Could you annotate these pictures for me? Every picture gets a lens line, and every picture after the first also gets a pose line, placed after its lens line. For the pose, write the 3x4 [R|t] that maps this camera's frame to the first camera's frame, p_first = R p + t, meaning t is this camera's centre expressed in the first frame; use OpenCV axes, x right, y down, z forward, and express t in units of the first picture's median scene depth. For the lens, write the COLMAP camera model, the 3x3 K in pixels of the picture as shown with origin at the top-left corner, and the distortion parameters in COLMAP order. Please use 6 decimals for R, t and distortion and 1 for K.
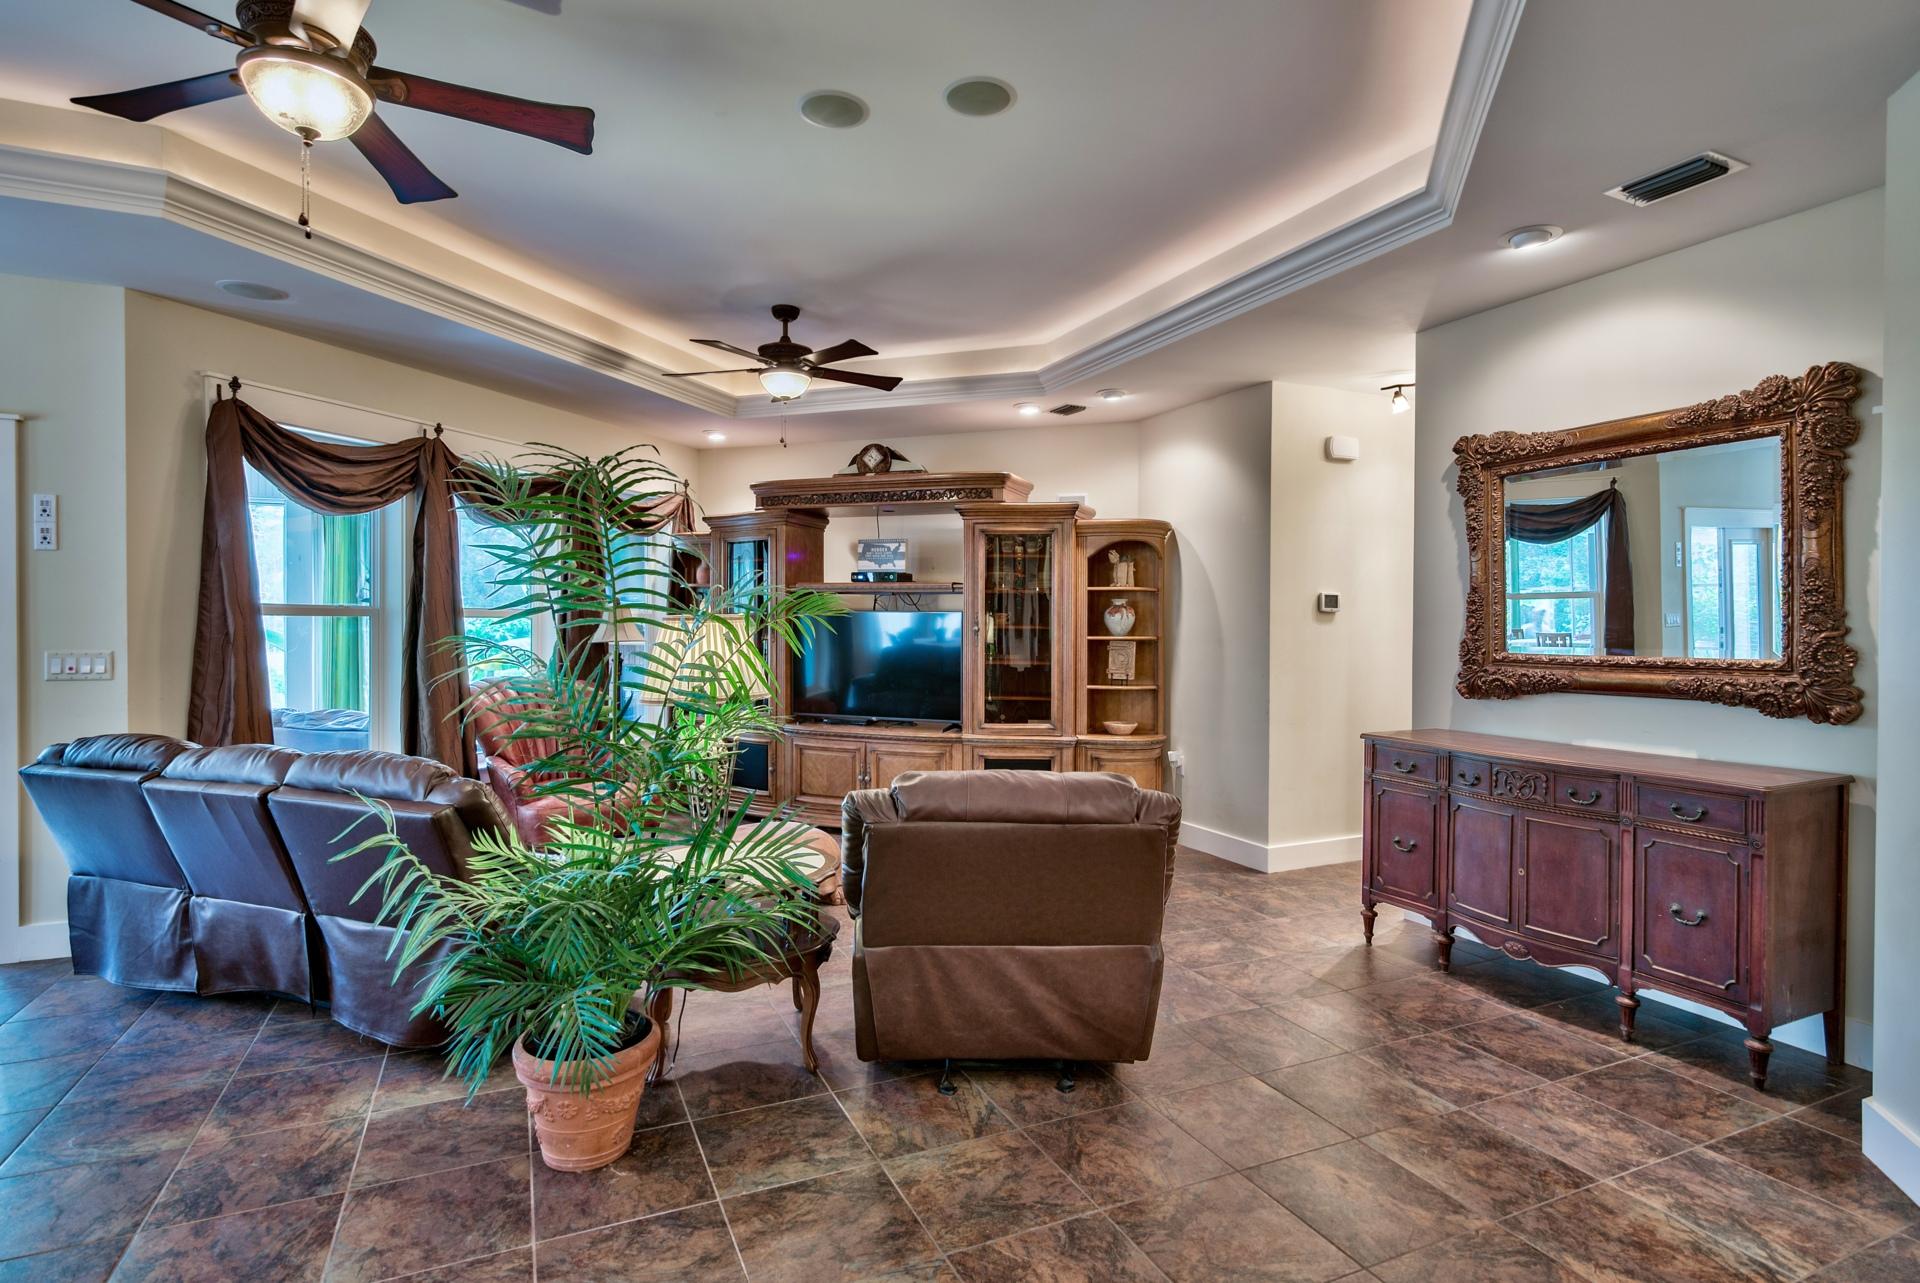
lens RADIAL K [[967.8, 0, 952.9], [0, 967.8, 639.5], [0, 0, 1]] dist [-0.000533, 0.000207]
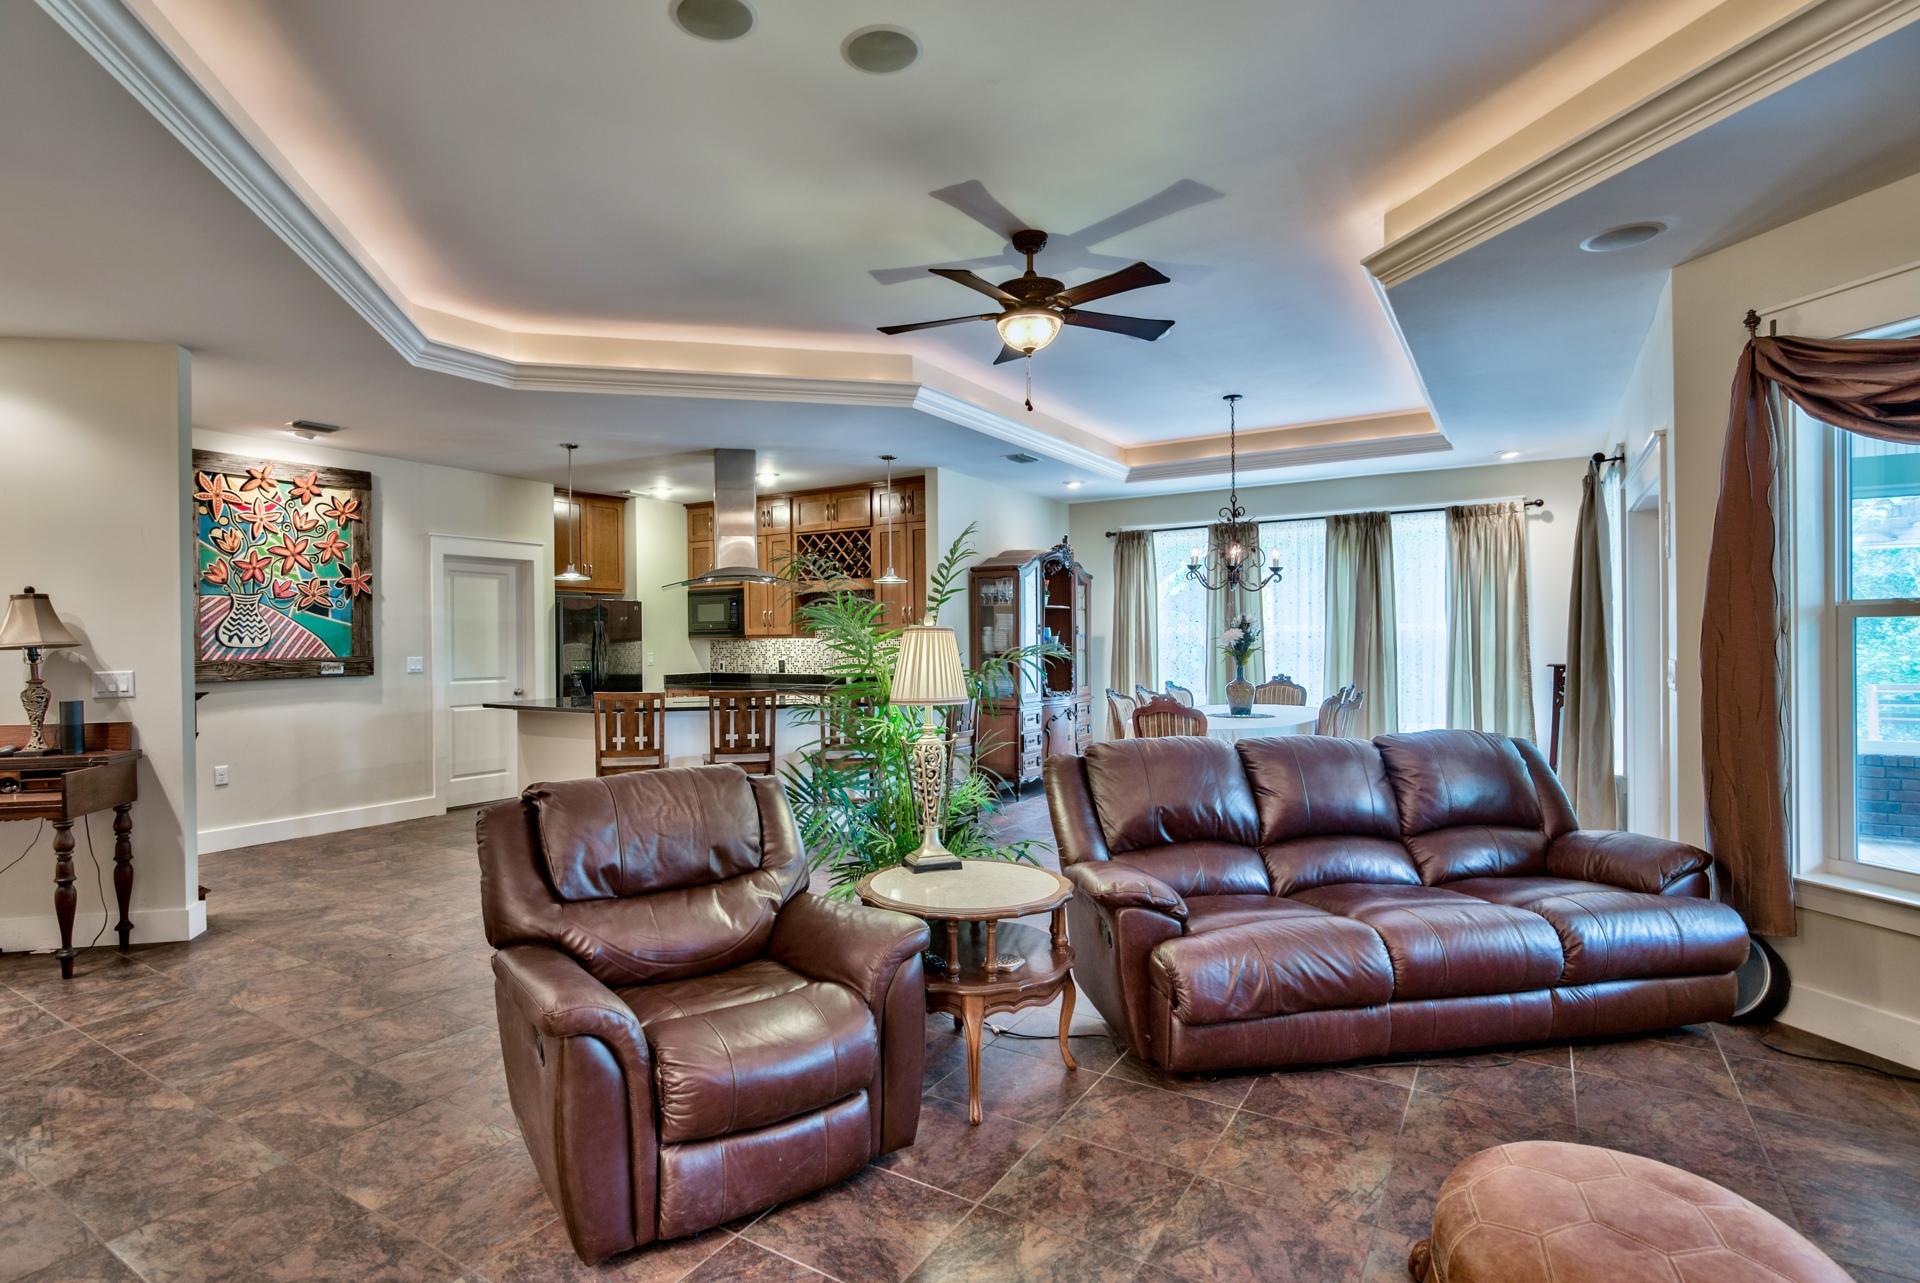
lens RADIAL K [[964.2, 0, 905.7], [0, 964.2, 642.2], [0, 0, 1]] dist [-0.000686, -0.000538]
pose [[-0.847854, 0.006914, -0.530185, 0.238637], [-0.001324, 0.999884, 0.015156, -0.018191], [0.530228, 0.013552, -0.847747, 1.297452]]
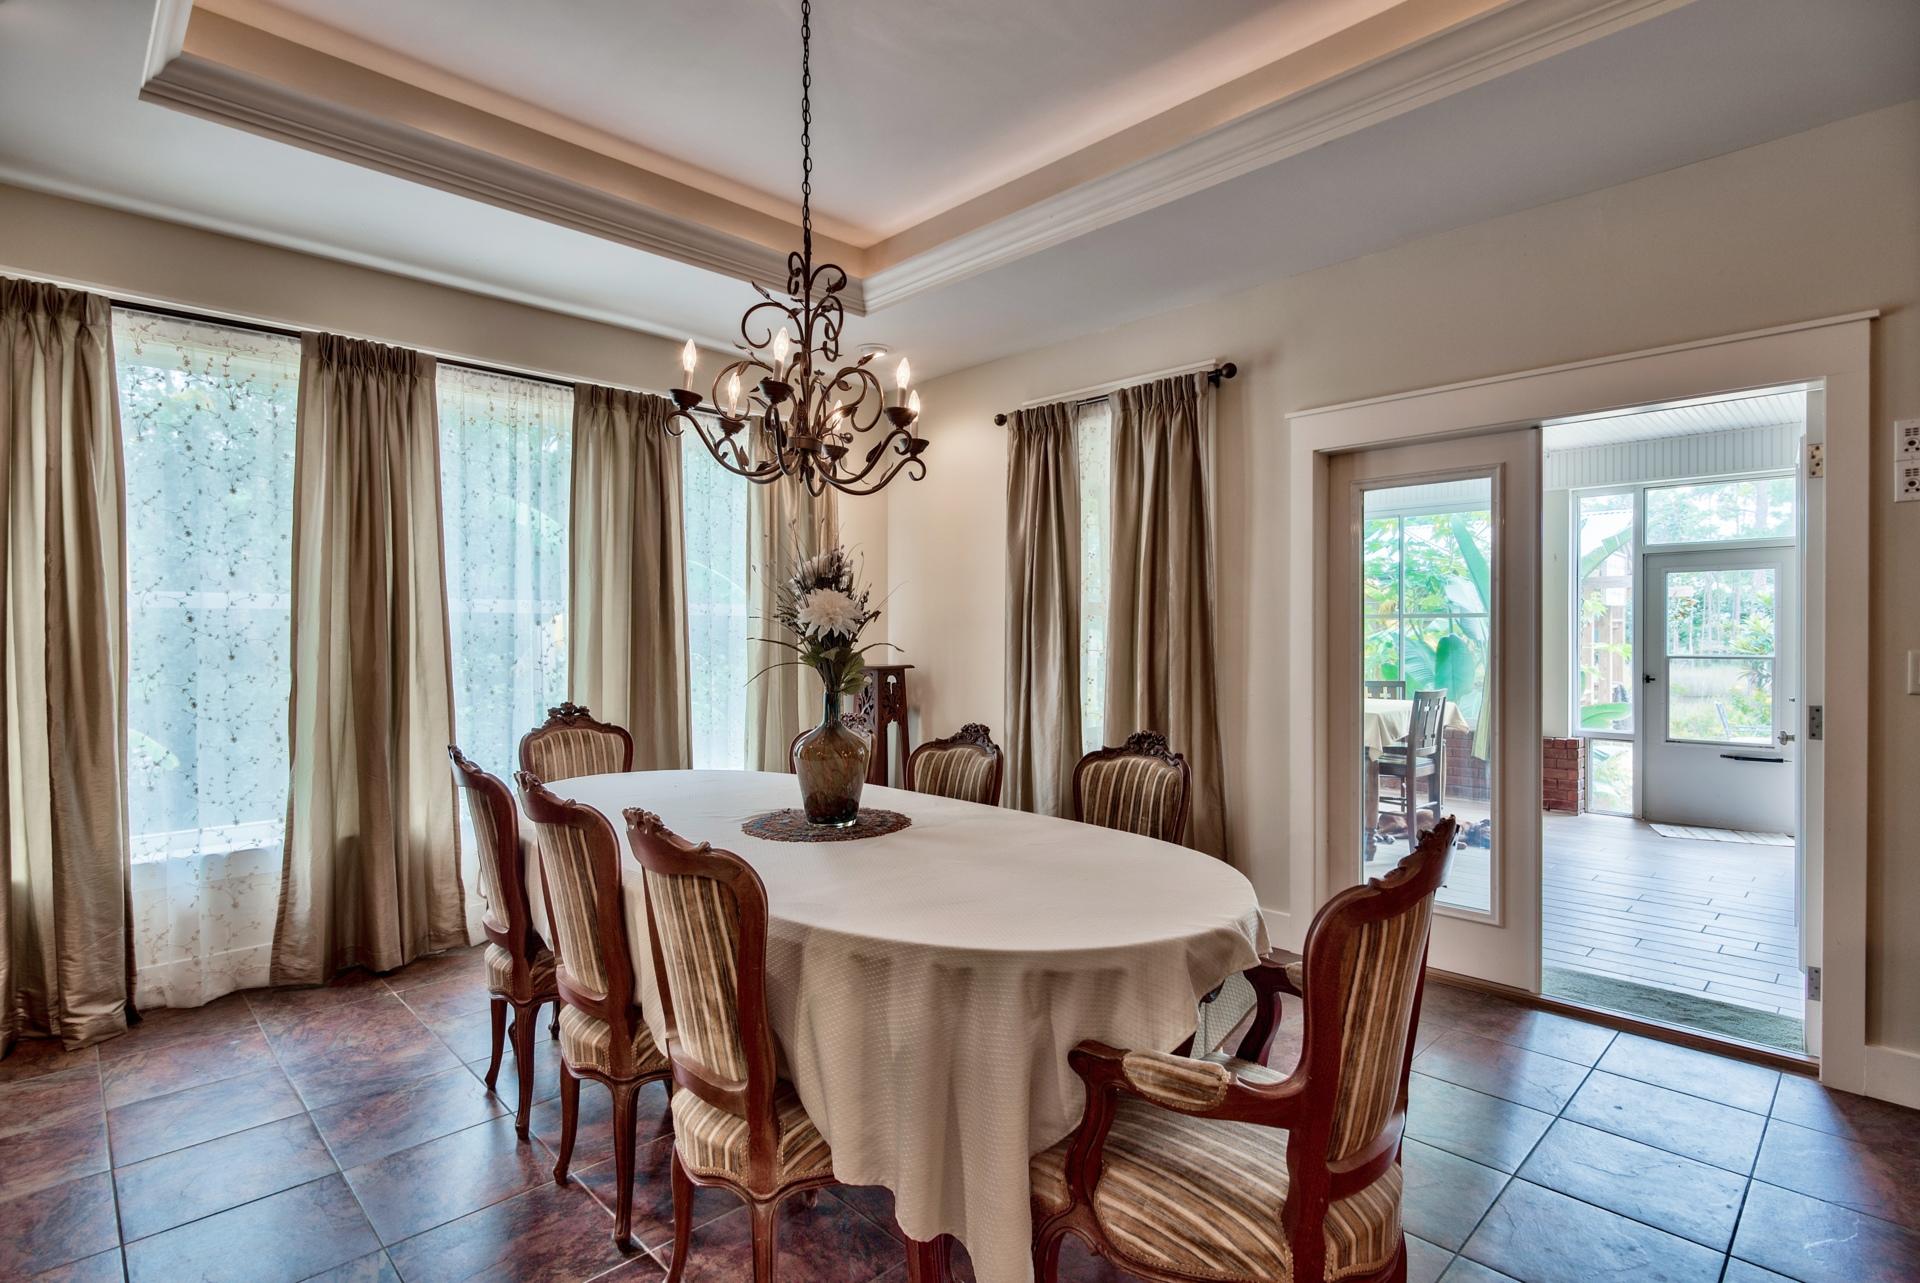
lens RADIAL K [[944.8, 0, 943.4], [0, 944.8, 642.3], [0, 0, 1]] dist [-0.002476, -0.000378]
pose [[0.333403, 0.006791, -0.942760, -0.492378], [-0.011316, 0.999931, 0.003201, 0.012235], [0.942716, 0.009601, 0.333457, 0.122491]]
